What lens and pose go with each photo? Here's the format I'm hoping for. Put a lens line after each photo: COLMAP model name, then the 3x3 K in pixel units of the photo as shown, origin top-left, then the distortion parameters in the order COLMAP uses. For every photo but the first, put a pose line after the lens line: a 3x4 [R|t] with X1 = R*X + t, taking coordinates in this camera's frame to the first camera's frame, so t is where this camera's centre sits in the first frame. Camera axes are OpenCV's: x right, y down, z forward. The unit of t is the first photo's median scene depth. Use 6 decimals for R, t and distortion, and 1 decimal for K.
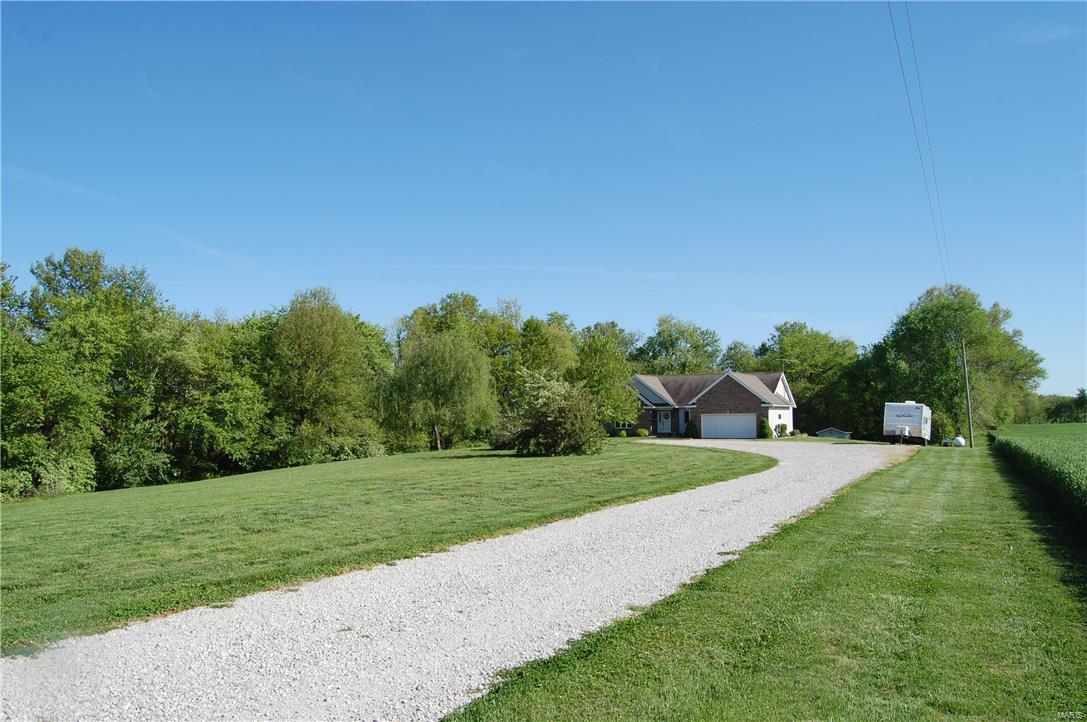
lens RADIAL K [[855.1, 0, 555.9], [0, 855.1, 368.1], [0, 0, 1]] dist [-0.092176, 0.037994]
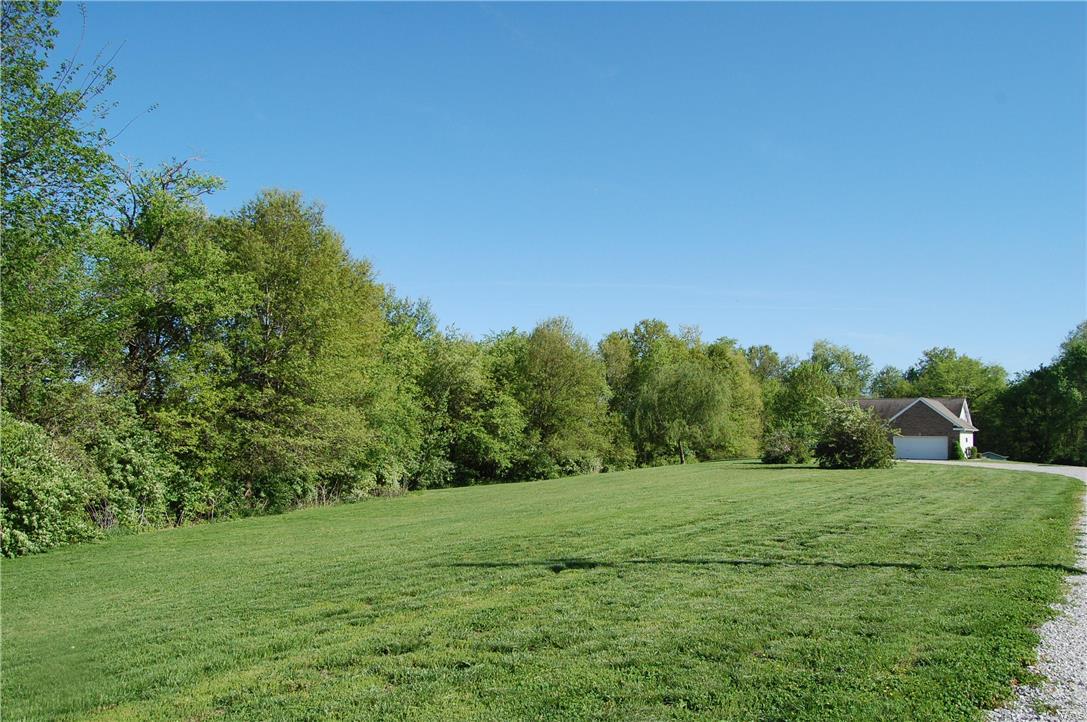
lens RADIAL K [[855.1, 0, 555.9], [0, 855.1, 368.1], [0, 0, 1]] dist [-0.092176, 0.037994]
pose [[0.993535, 0.015065, -0.112518, -0.134741], [-0.017345, 0.999663, -0.019318, -0.004079], [0.112190, 0.021145, 0.993462, -0.109385]]
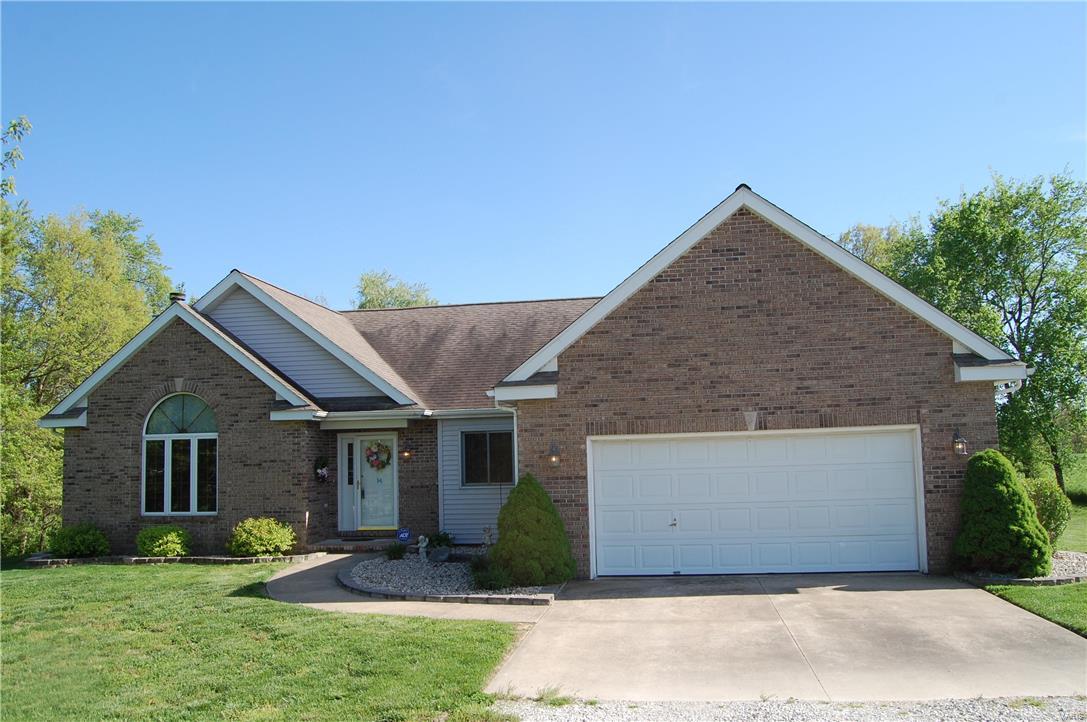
lens RADIAL K [[855.1, 0, 555.9], [0, 855.1, 368.1], [0, 0, 1]] dist [-0.092176, 0.037994]
pose [[0.942924, 0.015149, 0.332664, 0.106580], [0.003559, 0.998449, -0.055556, 0.049303], [-0.332990, 0.053569, 0.941408, 0.834806]]
